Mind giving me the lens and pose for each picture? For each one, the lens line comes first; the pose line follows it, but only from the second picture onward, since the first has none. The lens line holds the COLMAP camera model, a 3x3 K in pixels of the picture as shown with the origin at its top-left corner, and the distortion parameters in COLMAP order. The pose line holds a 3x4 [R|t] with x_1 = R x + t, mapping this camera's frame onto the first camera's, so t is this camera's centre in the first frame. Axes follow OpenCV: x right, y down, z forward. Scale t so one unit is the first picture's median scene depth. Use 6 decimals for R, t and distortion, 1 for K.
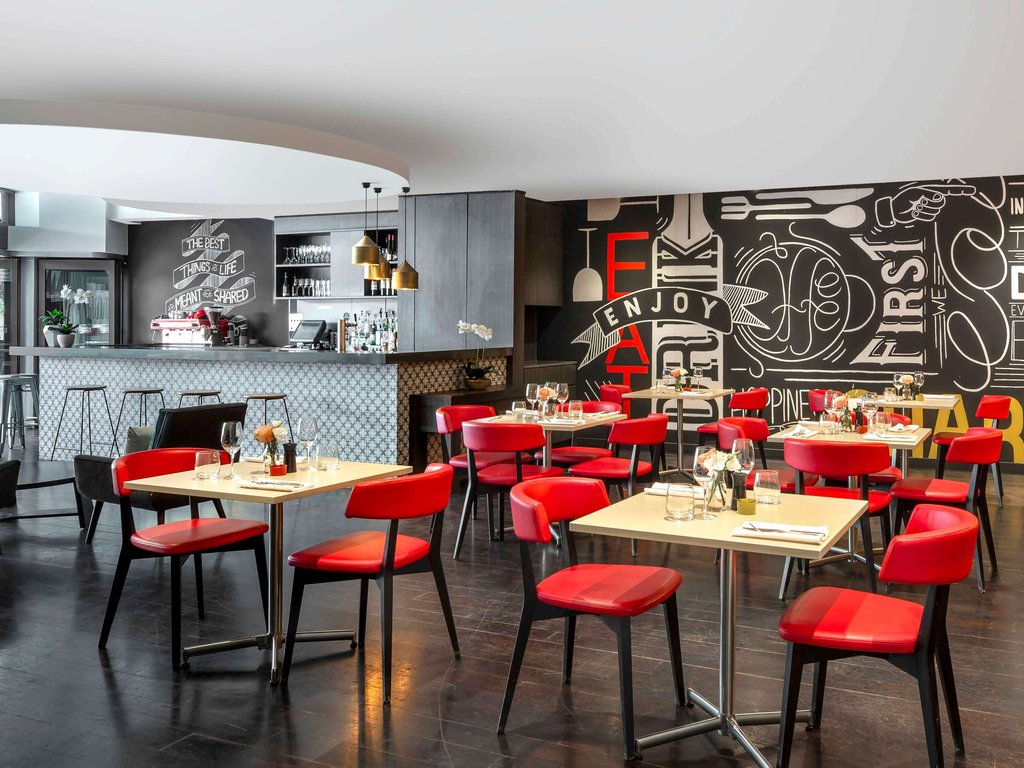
lens RADIAL K [[686.3, 0, 517.9], [0, 686.3, 324.8], [0, 0, 1]] dist [0.000984, 0.001505]
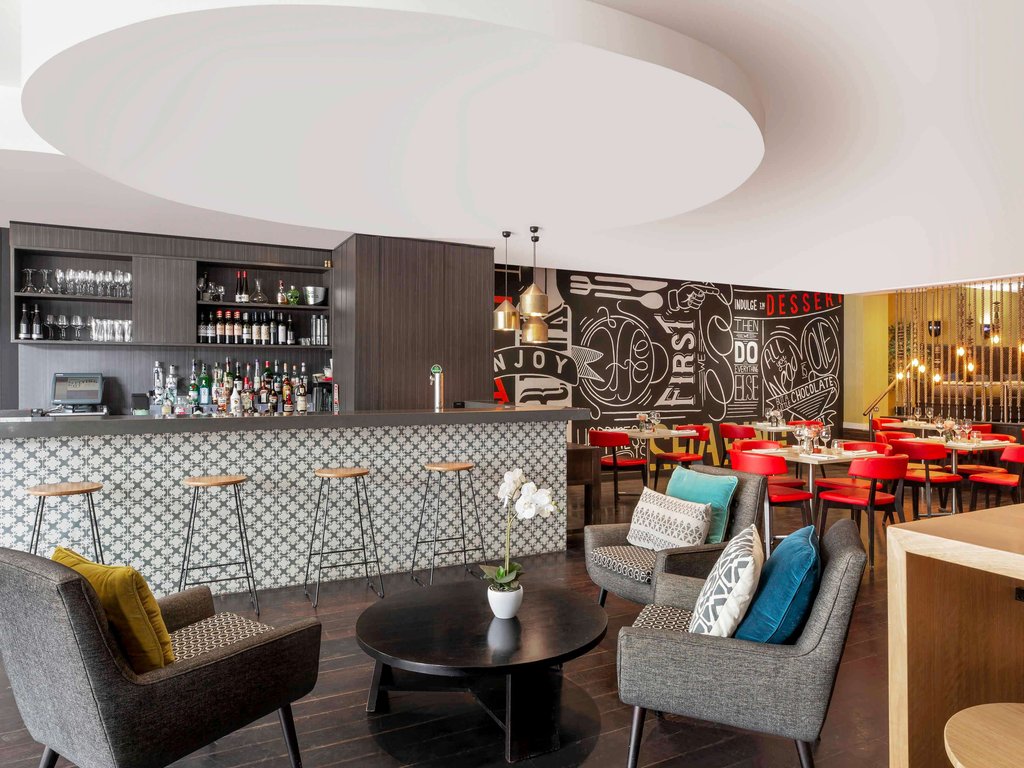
lens RADIAL K [[630.1, 0, 530.3], [0, 630.1, 381.7], [0, 0, 1]] dist [-0.003382, -0.000470]
pose [[0.708016, -0.007651, 0.706155, -0.577670], [0.000659, 0.999948, 0.010173, -0.005887], [-0.706196, -0.006737, 0.707985, 0.257874]]
